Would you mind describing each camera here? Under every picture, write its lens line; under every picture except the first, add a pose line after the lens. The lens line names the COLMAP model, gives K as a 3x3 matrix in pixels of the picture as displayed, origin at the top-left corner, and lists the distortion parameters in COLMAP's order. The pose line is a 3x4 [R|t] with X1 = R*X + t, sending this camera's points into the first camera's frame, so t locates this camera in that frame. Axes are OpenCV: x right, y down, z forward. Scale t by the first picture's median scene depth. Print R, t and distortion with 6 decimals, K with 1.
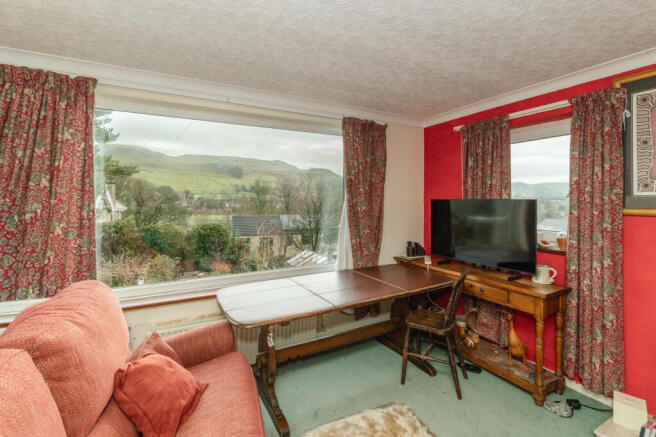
lens RADIAL K [[296.9, 0, 328.2], [0, 296.9, 201.2], [0, 0, 1]] dist [0.000025, -0.000003]
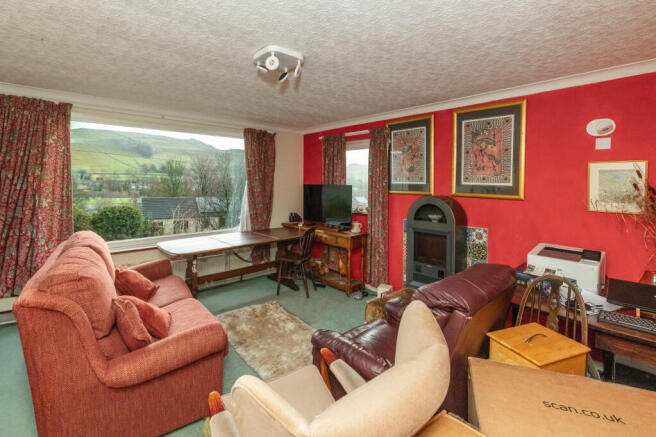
lens RADIAL K [[339.5, 0, 327.3], [0, 339.5, 191.2], [0, 0, 1]] dist [-0.014110, 0.000129]
pose [[0.977350, 0.001433, 0.211626, 0.110172], [-0.006605, 0.999697, 0.023733, -0.014222], [-0.211528, -0.024593, 0.977063, -0.832038]]
